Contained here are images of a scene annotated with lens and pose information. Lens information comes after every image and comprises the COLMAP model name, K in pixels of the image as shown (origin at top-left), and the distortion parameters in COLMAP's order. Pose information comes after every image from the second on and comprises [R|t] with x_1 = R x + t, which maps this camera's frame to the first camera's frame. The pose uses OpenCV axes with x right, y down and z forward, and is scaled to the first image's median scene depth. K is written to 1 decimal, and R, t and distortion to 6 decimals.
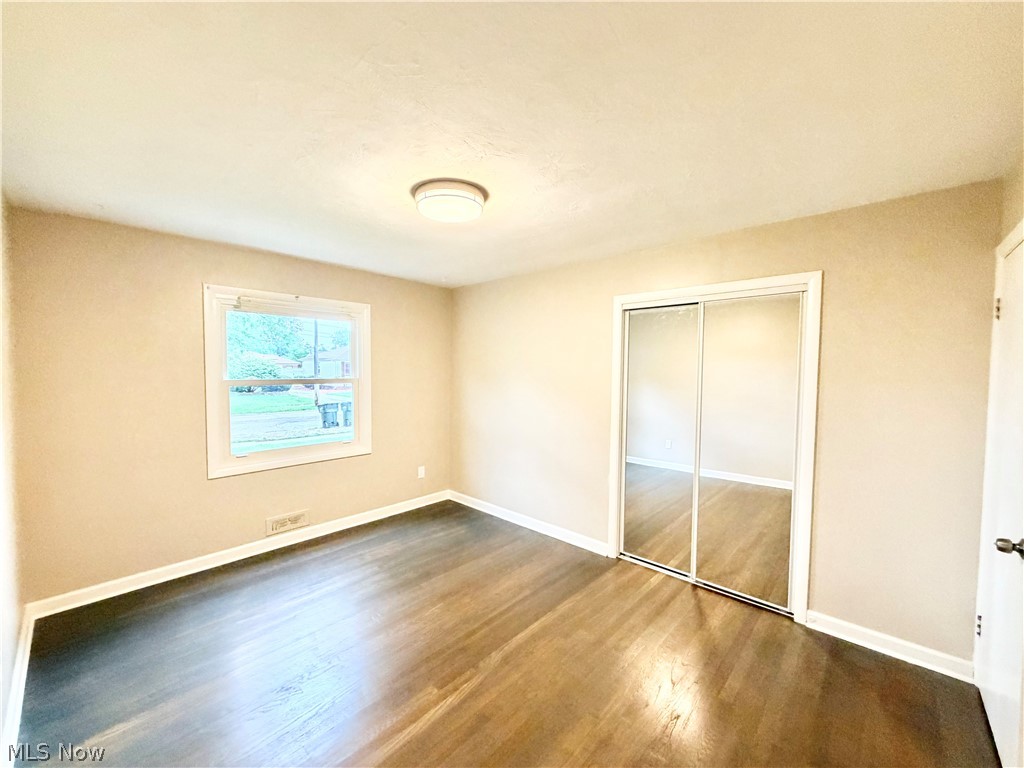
lens RADIAL K [[407.6, 0, 508.6], [0, 407.6, 385.9], [0, 0, 1]] dist [-0.002580, 0.000406]
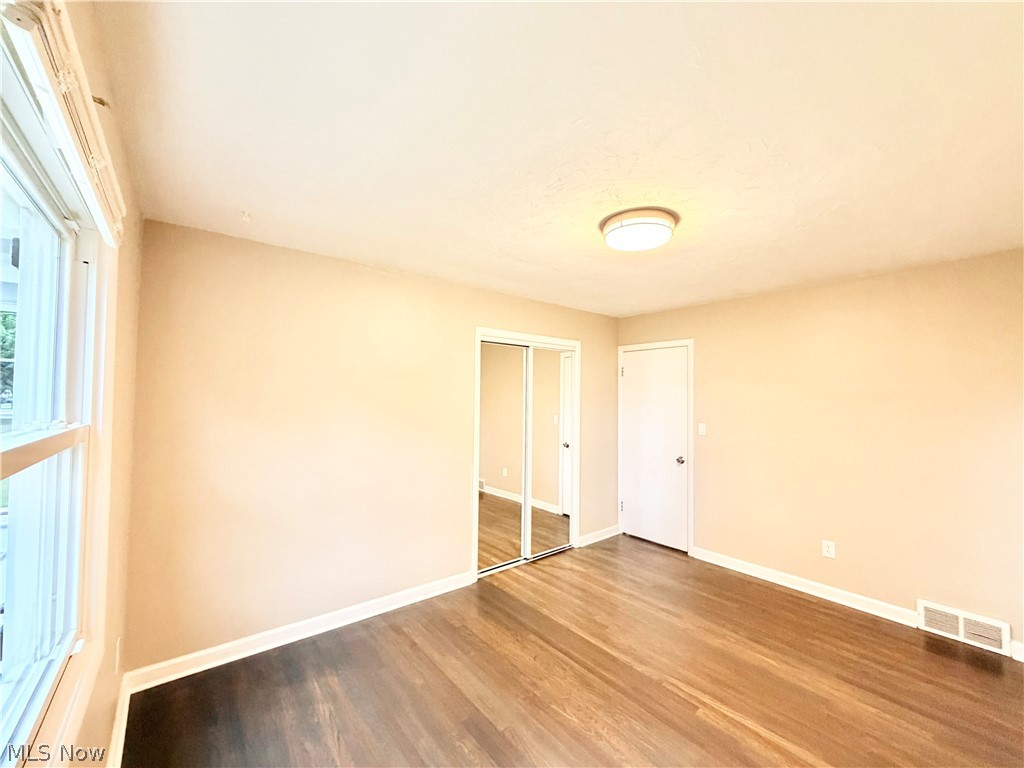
lens RADIAL K [[407.6, 0, 509.1], [0, 407.6, 386.6], [0, 0, 1]] dist [-0.002580, 0.000406]
pose [[0.143540, 0.021385, 0.989413, -0.839379], [0.035487, 0.999012, -0.026741, -0.037728], [-0.989008, 0.038950, 0.142640, 0.848406]]
